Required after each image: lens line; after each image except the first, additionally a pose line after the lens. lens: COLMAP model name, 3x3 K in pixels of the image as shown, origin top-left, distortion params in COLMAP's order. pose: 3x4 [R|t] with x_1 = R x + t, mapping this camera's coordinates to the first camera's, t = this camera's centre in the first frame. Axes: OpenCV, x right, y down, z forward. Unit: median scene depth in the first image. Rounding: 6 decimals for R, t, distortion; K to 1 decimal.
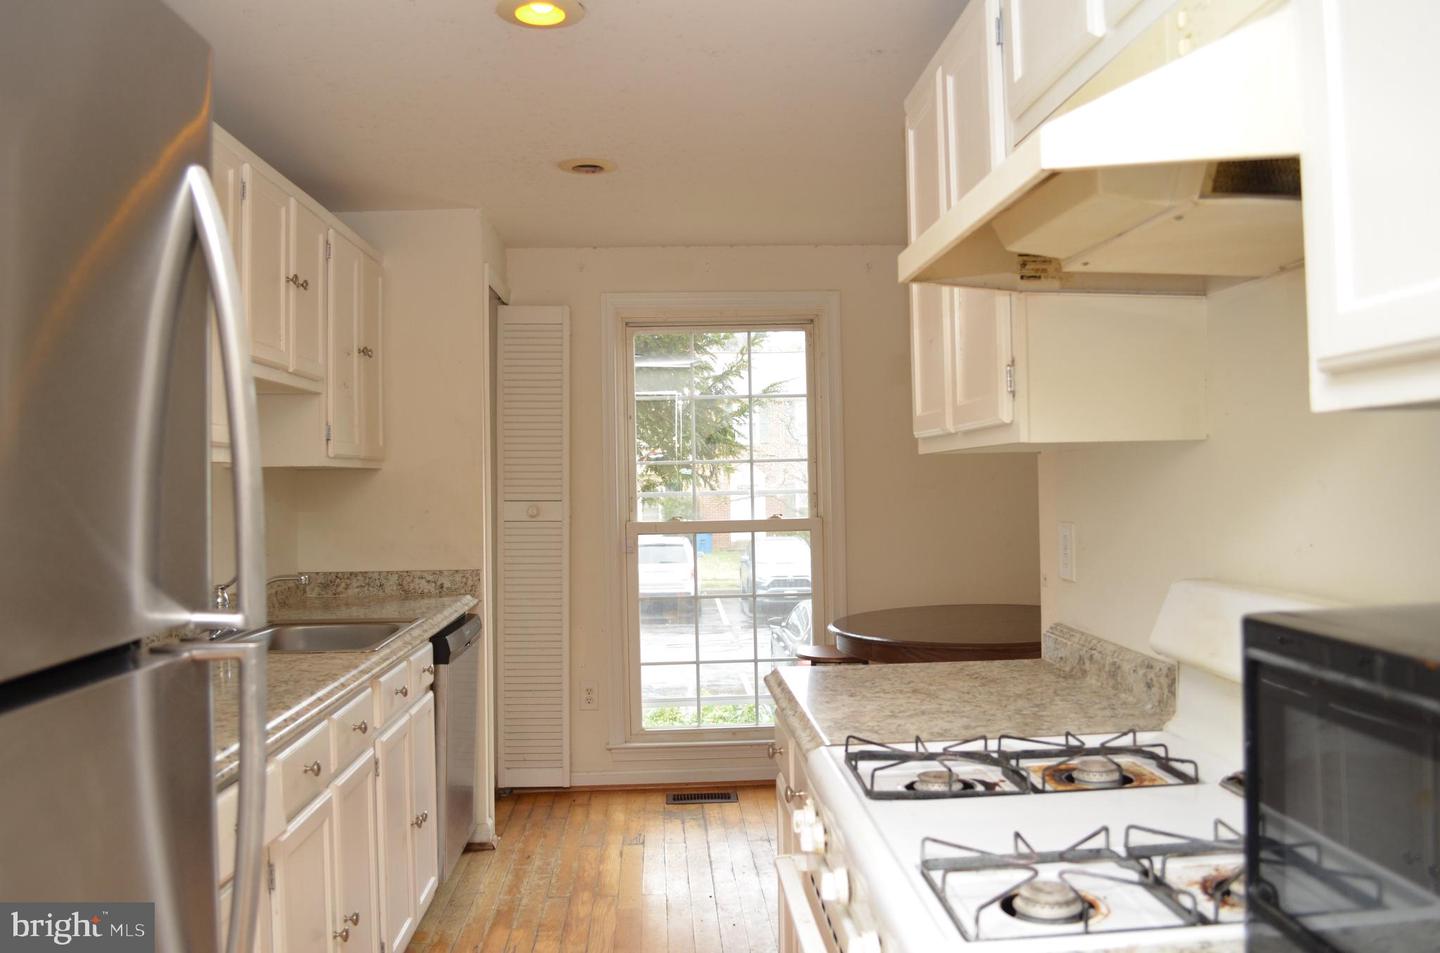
lens RADIAL K [[1133.8, 0, 720.0], [0, 1133.8, 476.5], [0, 0, 1]] dist [-0.066915, -0.050317]
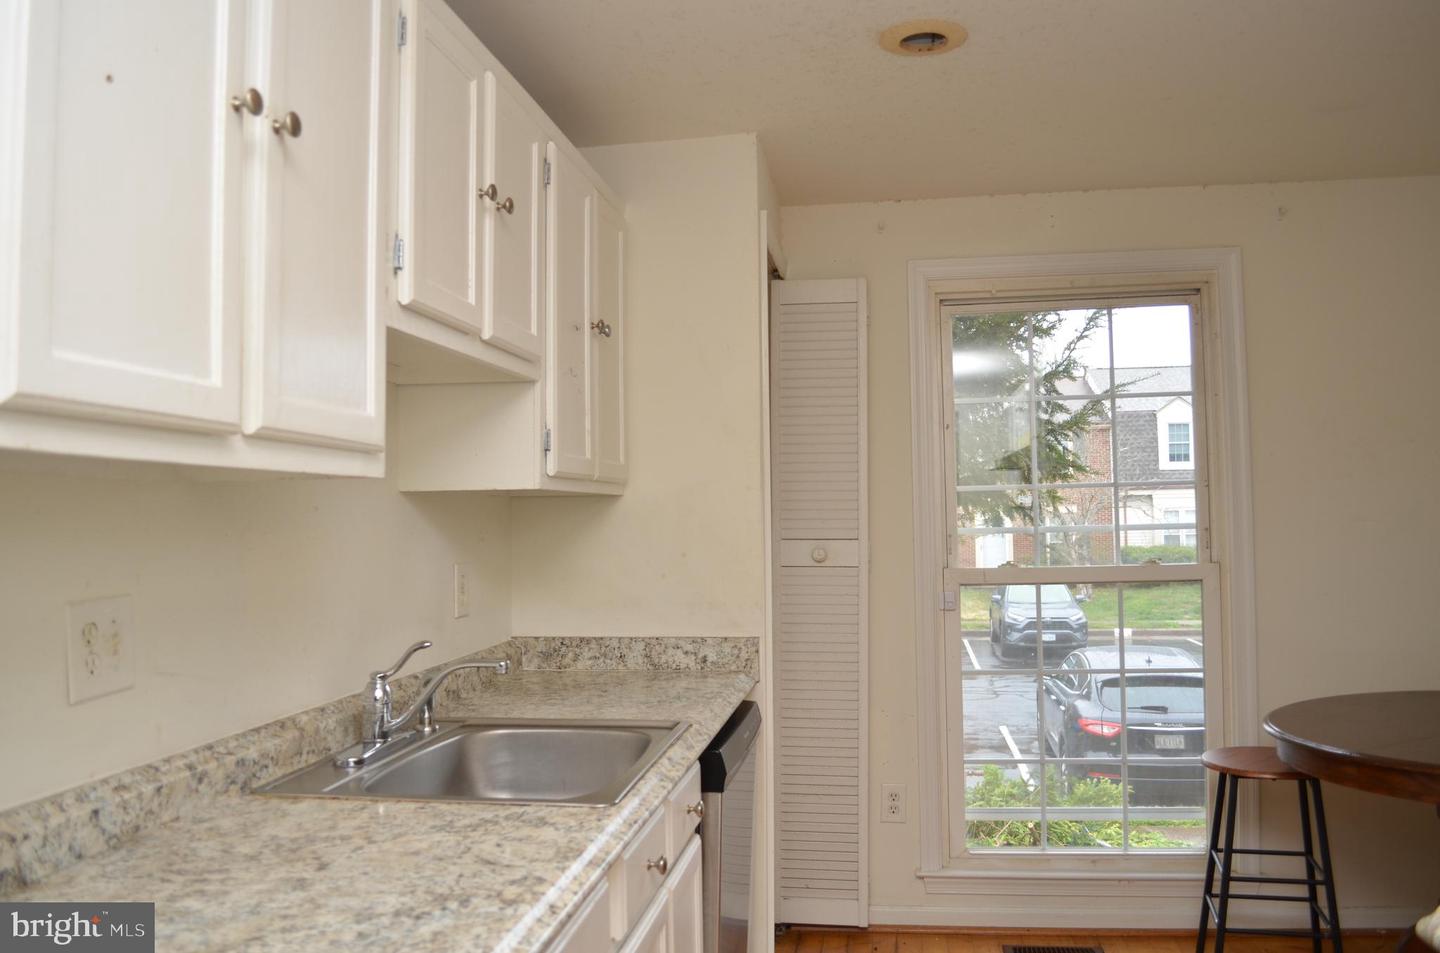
lens RADIAL K [[1133.8, 0, 720.0], [0, 1133.8, 476.5], [0, 0, 1]] dist [-0.066915, -0.050317]
pose [[0.979482, -0.007135, -0.201408, -0.092765], [0.001033, 0.999538, -0.030384, 0.003425], [0.201531, 0.029552, 0.979036, 0.300196]]
